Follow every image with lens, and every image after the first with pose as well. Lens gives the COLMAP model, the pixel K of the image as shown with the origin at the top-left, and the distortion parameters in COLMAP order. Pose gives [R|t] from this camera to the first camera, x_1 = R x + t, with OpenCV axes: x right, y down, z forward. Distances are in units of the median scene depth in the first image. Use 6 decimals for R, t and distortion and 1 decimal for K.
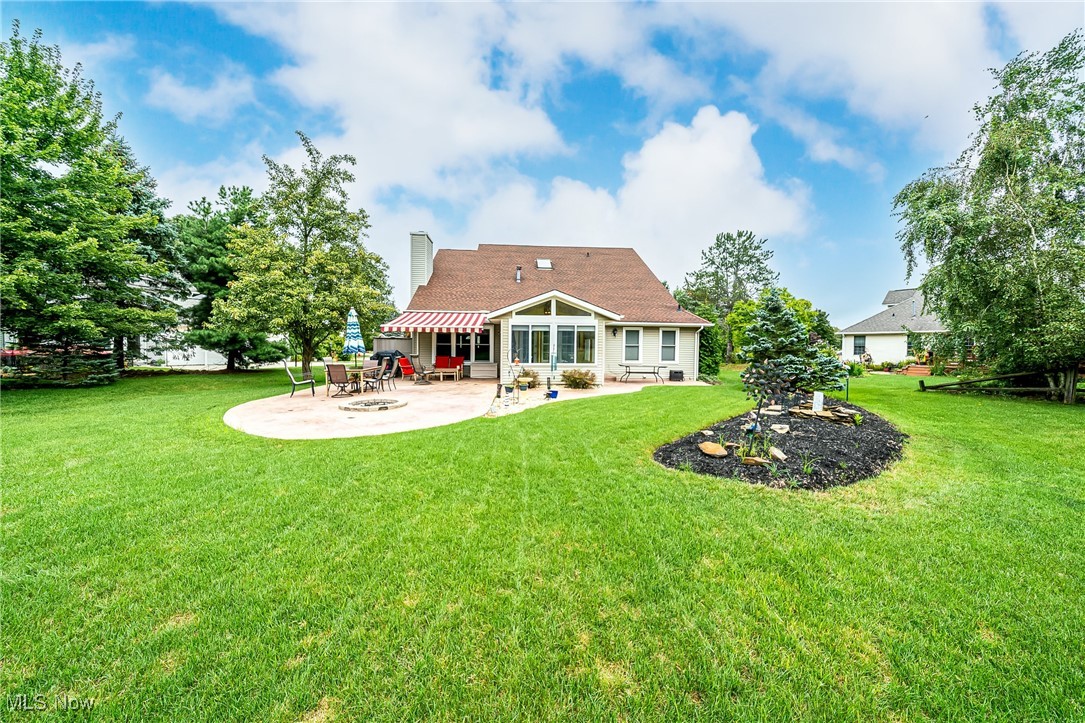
lens RADIAL K [[380.7, 0, 544.7], [0, 380.7, 362.7], [0, 0, 1]] dist [-0.007195, -0.000248]
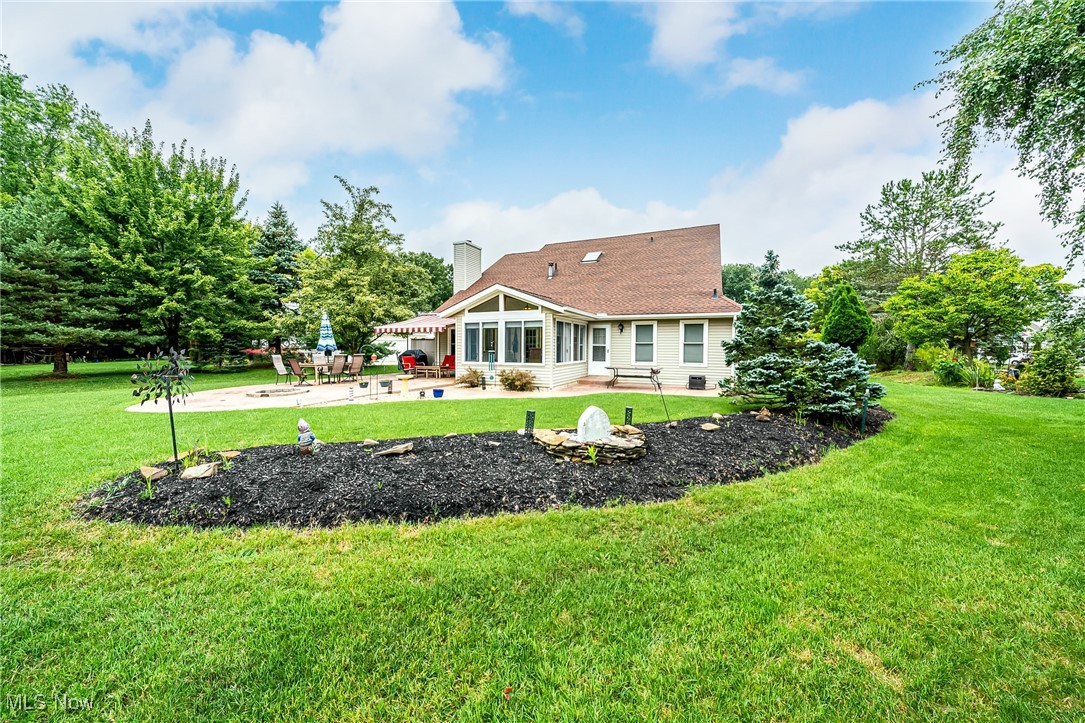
lens RADIAL K [[380.7, 0, 543.1], [0, 380.7, 356.6], [0, 0, 1]] dist [-0.007195, -0.000248]
pose [[0.878233, 0.007105, -0.478181, 0.552836], [-0.017724, 0.999686, -0.017697, 0.002283], [0.477905, 0.024017, 0.878083, 0.225951]]
